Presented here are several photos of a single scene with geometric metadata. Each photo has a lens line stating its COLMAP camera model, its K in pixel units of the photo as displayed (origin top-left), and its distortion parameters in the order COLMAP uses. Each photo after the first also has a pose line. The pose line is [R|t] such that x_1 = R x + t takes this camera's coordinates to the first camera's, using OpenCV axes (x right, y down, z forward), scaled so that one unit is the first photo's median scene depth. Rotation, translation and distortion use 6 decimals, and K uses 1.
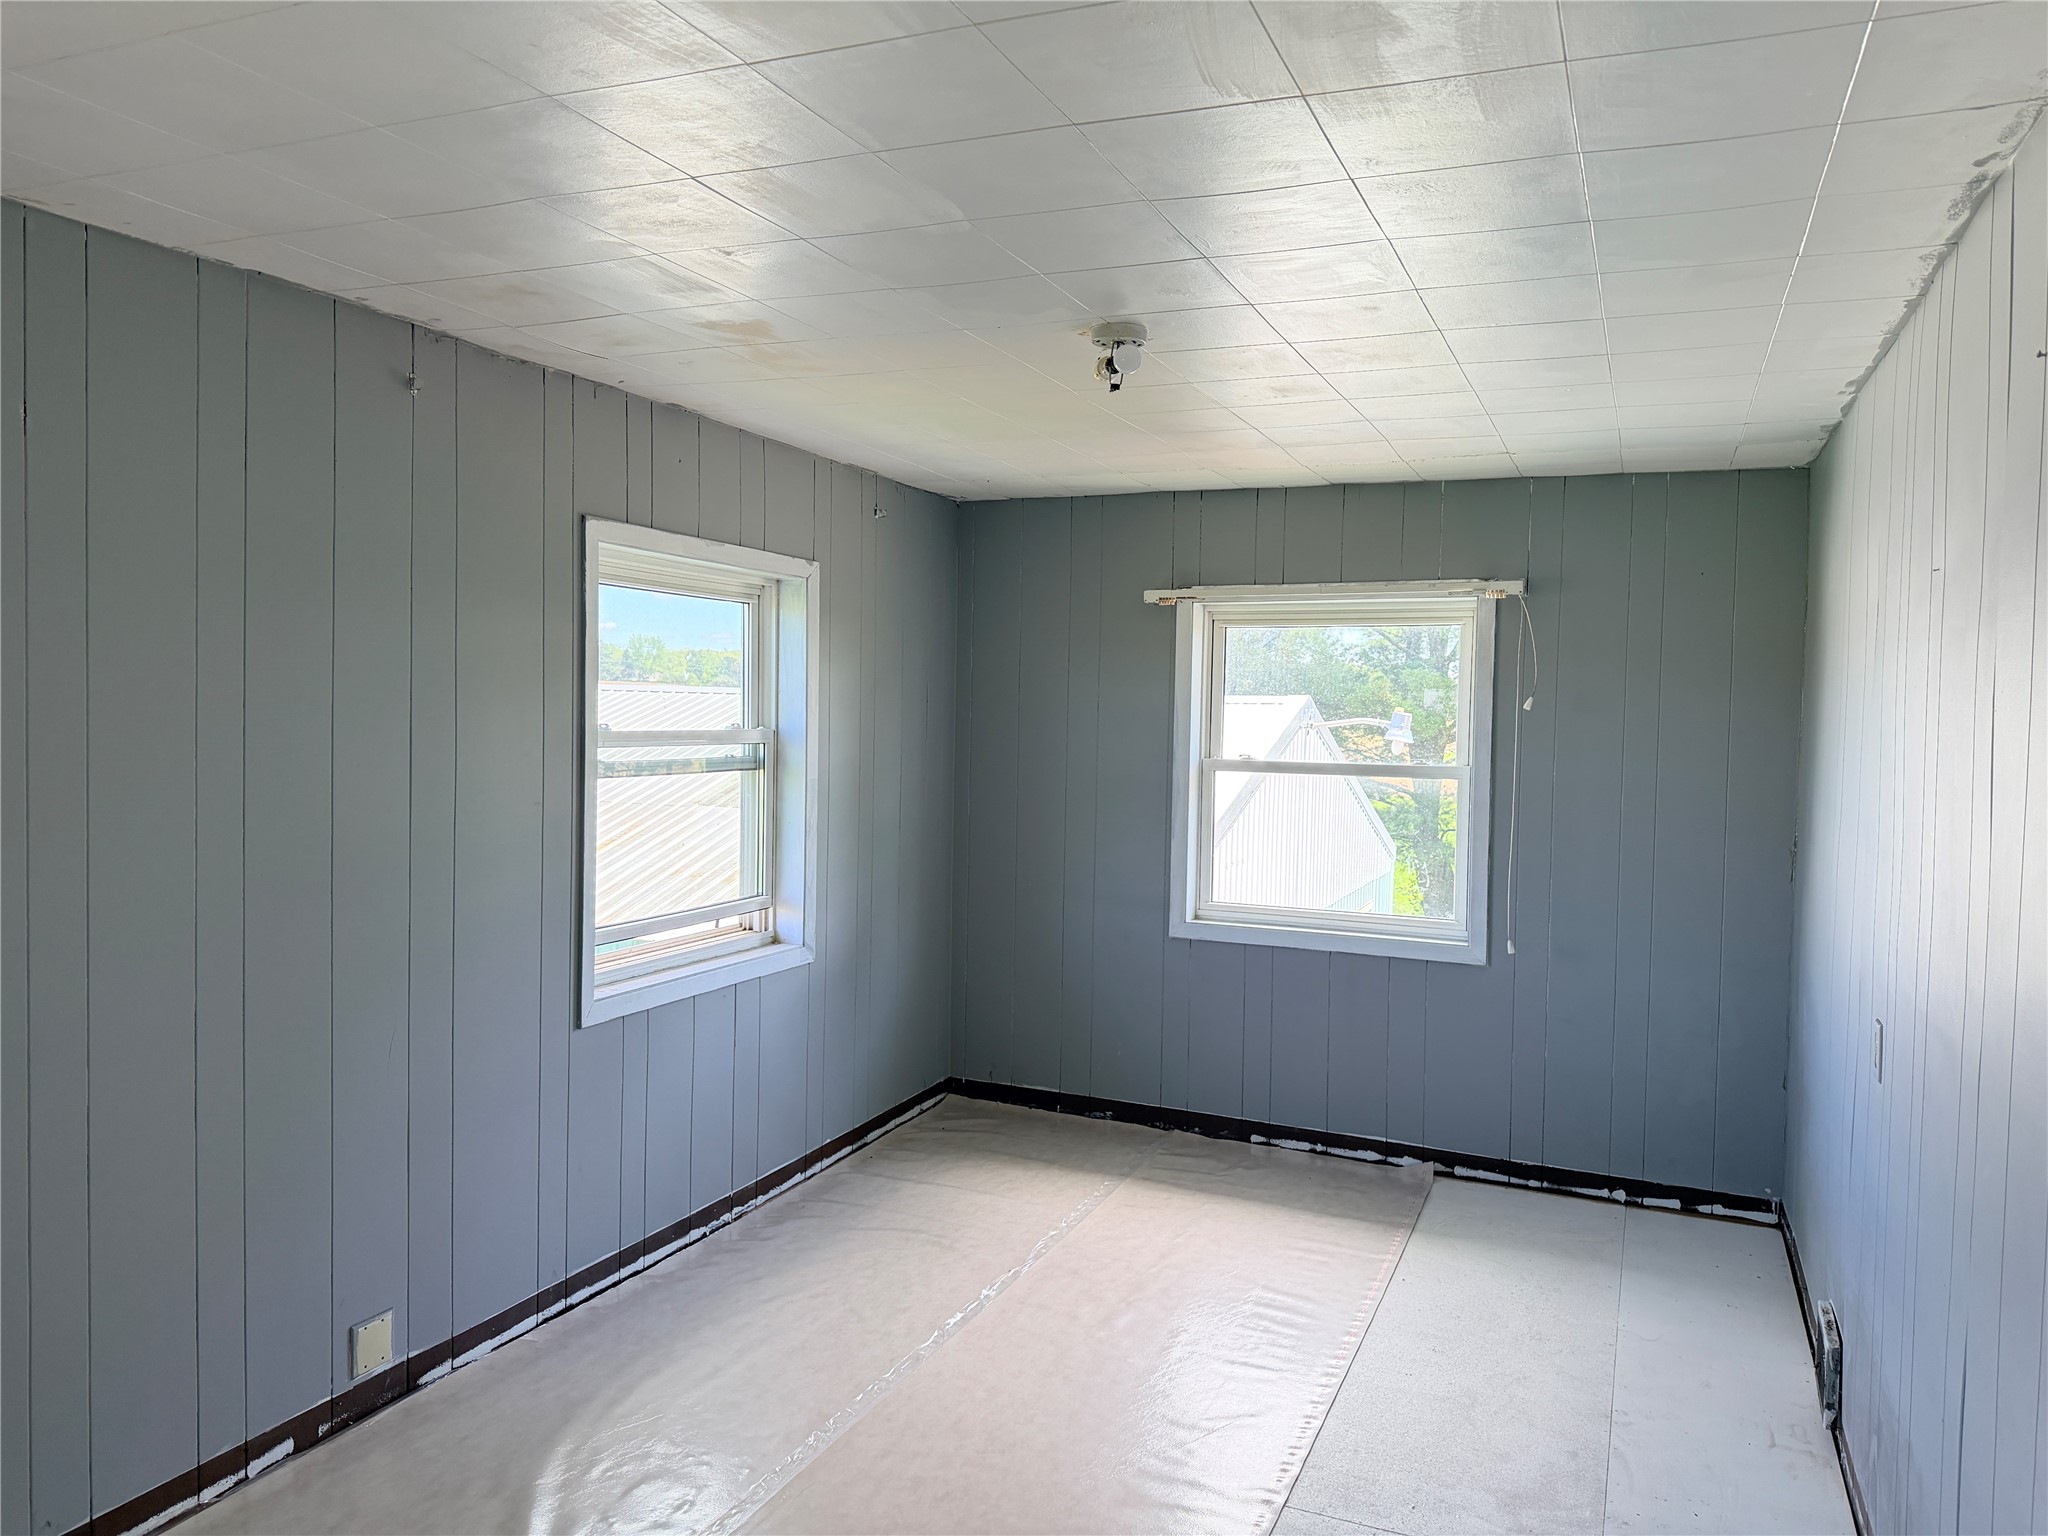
lens RADIAL K [[1432.8, 0, 1024.0], [0, 1432.8, 768.0], [0, 0, 1]] dist [0.100648, -0.134451]
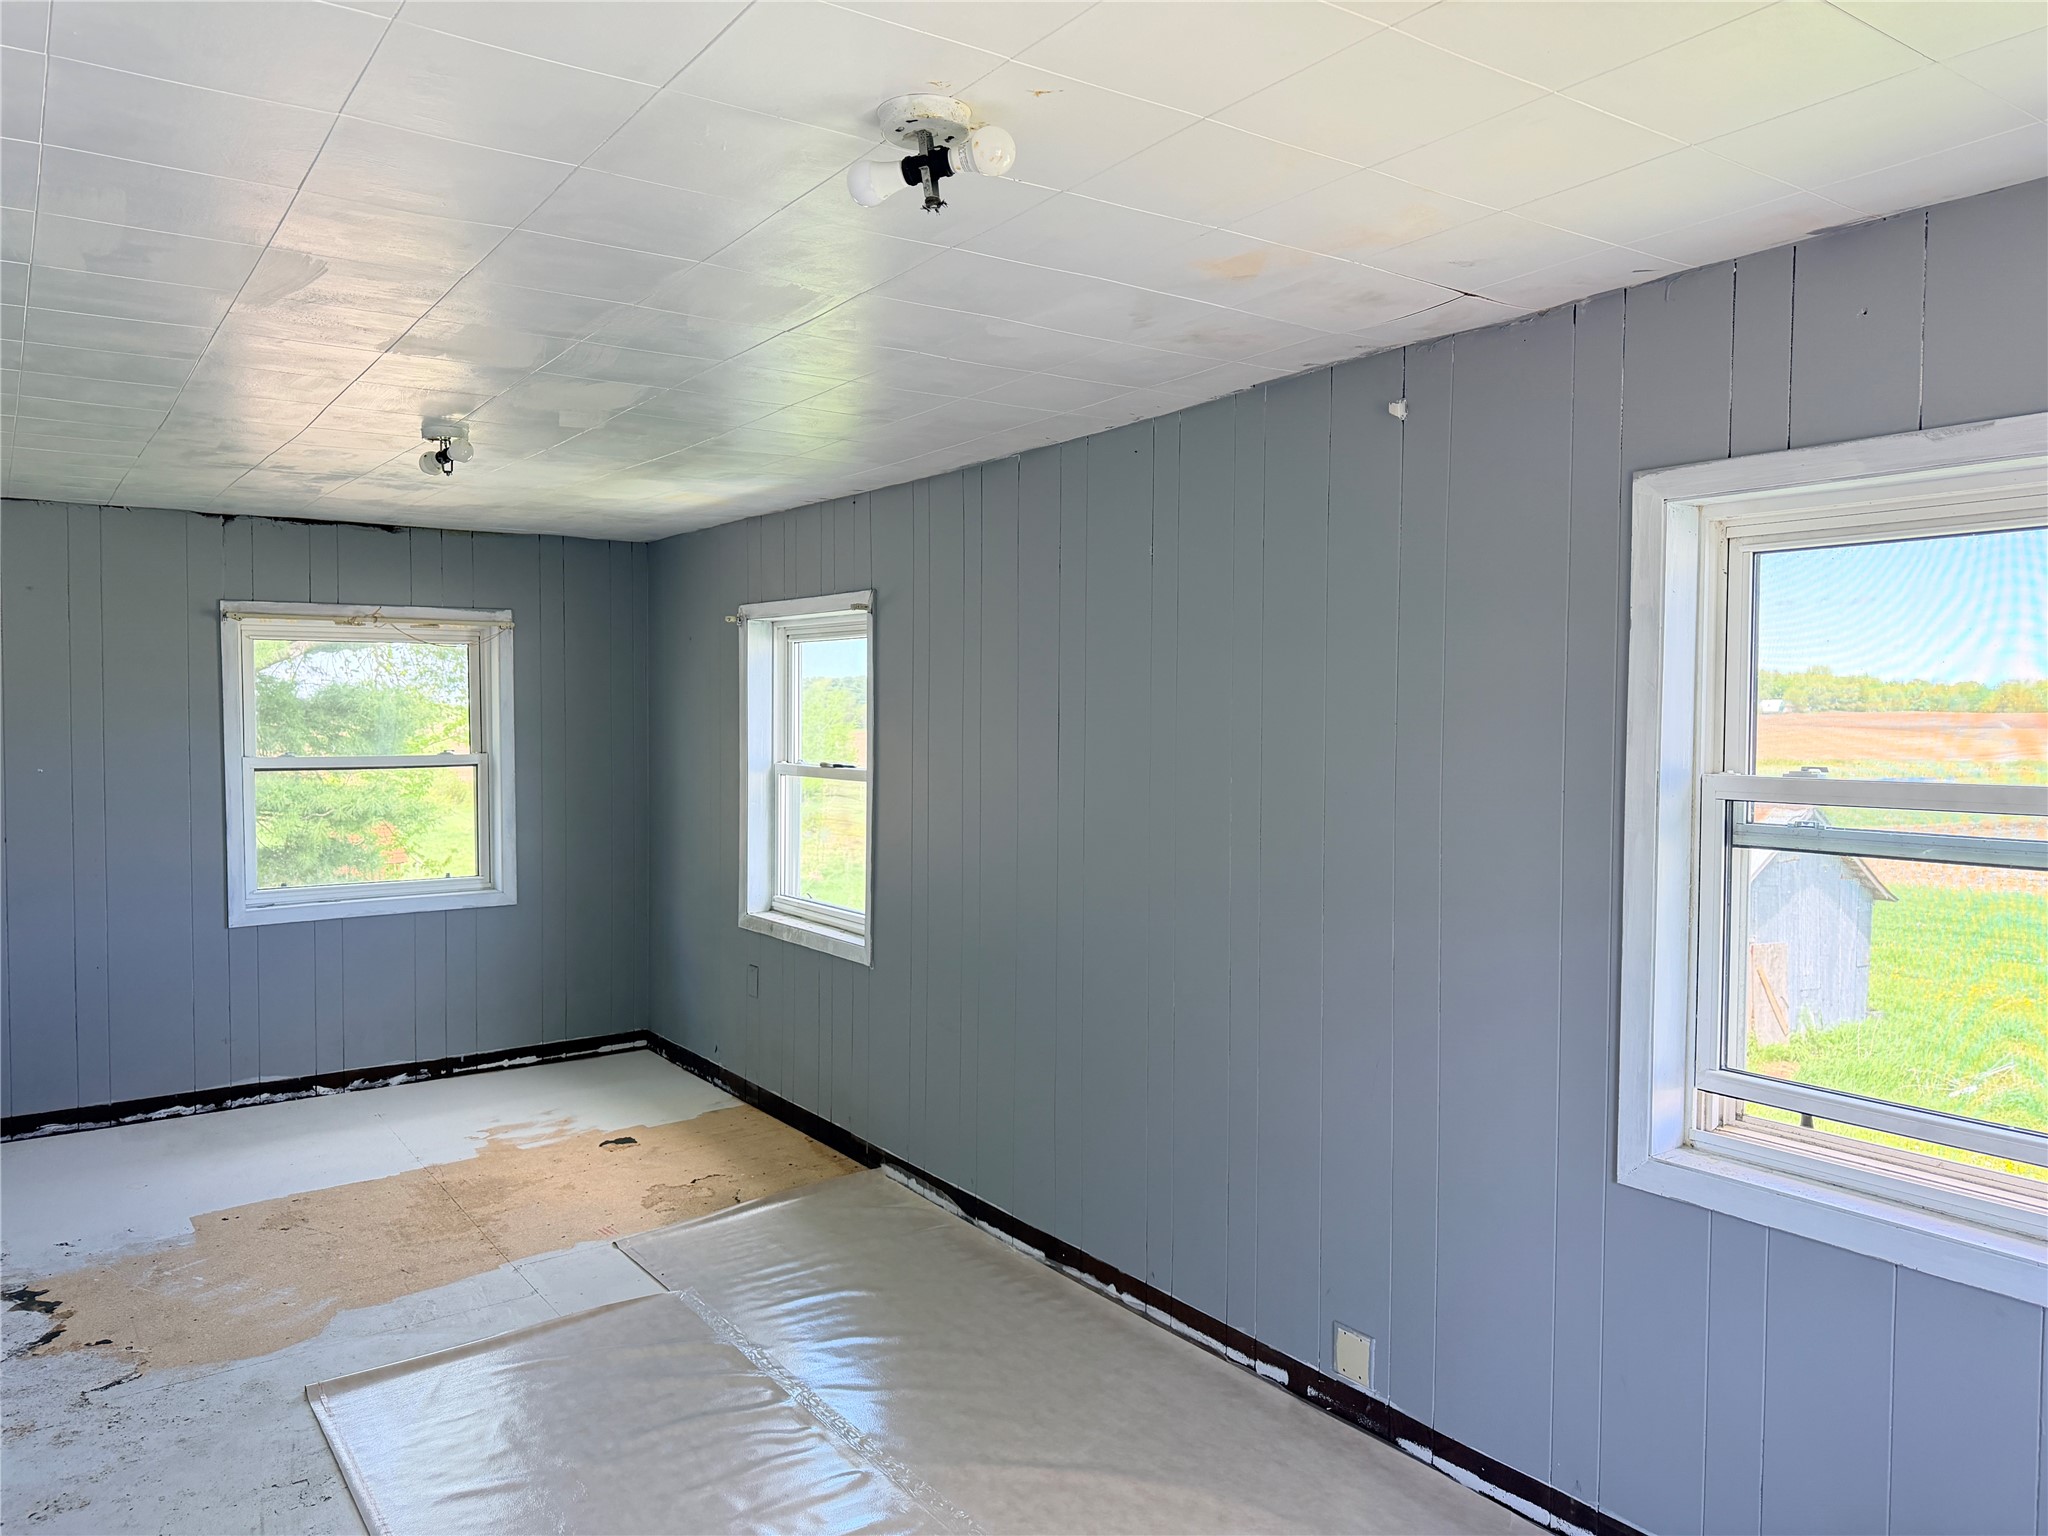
lens RADIAL K [[1432.8, 0, 1024.0], [0, 1432.8, 768.0], [0, 0, 1]] dist [0.100648, -0.134451]
pose [[-0.509636, -0.007399, -0.860358, 0.555712], [-0.064002, 0.997519, 0.029334, -0.033101], [0.858007, 0.070015, -0.508845, 1.288551]]
